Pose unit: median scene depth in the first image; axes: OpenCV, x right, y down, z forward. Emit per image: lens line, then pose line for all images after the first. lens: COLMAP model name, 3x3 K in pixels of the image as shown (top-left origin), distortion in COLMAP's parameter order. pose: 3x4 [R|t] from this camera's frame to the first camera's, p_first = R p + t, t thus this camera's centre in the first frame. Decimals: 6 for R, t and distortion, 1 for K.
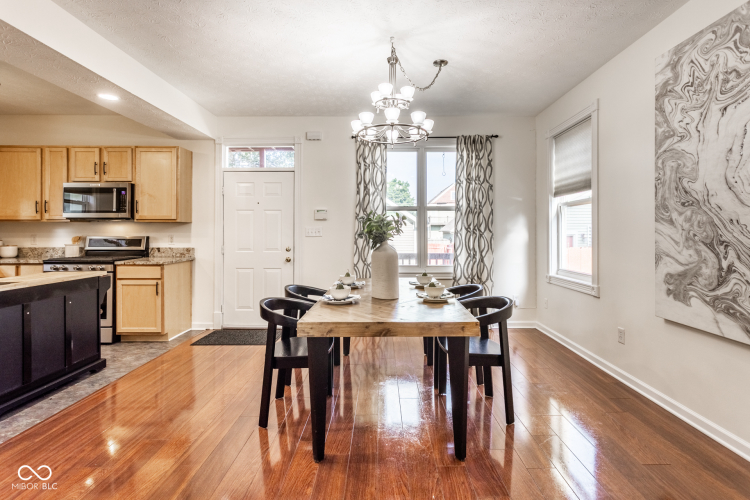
lens RADIAL K [[374.7, 0, 396.5], [0, 374.7, 231.4], [0, 0, 1]] dist [0.000722, 0.000468]
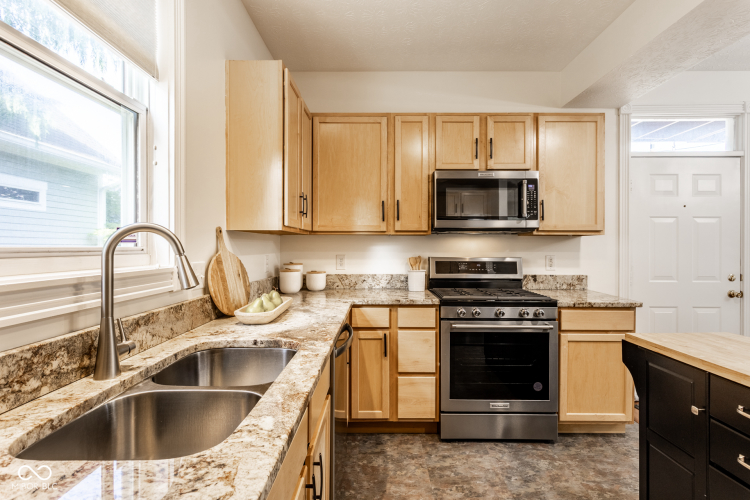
lens RADIAL K [[357.7, 0, 375.0], [0, 357.7, 250.0], [0, 0, 1]] dist [-0.000309, -0.000065]
pose [[0.999851, 0.000646, -0.017238, -0.913782], [-0.000476, 0.999951, 0.009844, -0.005702], [0.017243, -0.009835, 0.999803, 0.383910]]
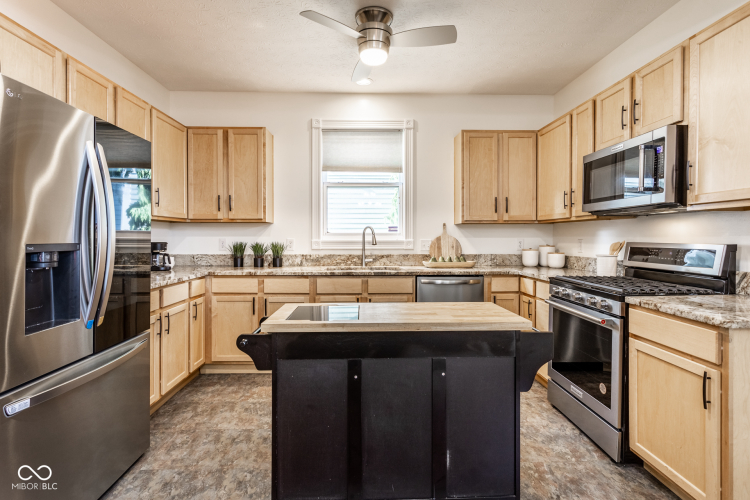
lens RADIAL K [[368.4, 0, 367.4], [0, 368.4, 241.7], [0, 0, 1]] dist [-0.000508, -0.000173]
pose [[0.000555, 0.012492, -0.999922, -0.252313], [0.001011, 0.999921, 0.012493, 0.004394], [0.999999, -0.001017, 0.000543, 0.595613]]
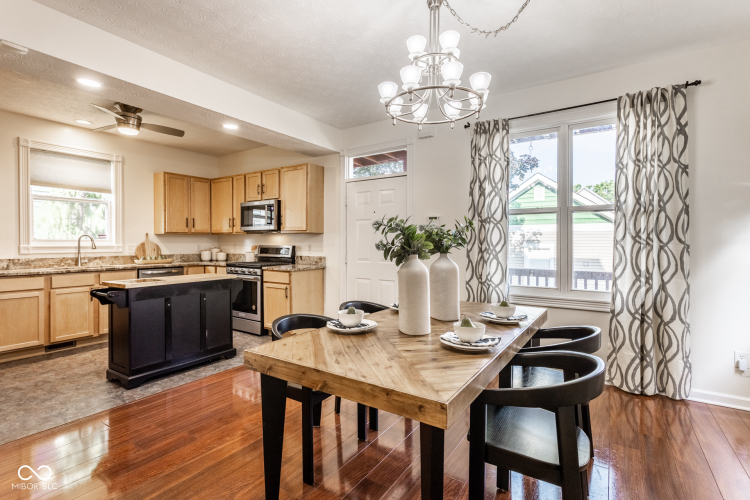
lens RADIAL K [[375.7, 0, 373.3], [0, 375.7, 246.6], [0, 0, 1]] dist [0.000109, 0.000434]
pose [[0.816508, 0.007897, -0.577280, 0.195497], [-0.000129, 0.999909, 0.013496, 0.000409], [0.577334, -0.010945, 0.816434, 0.208001]]
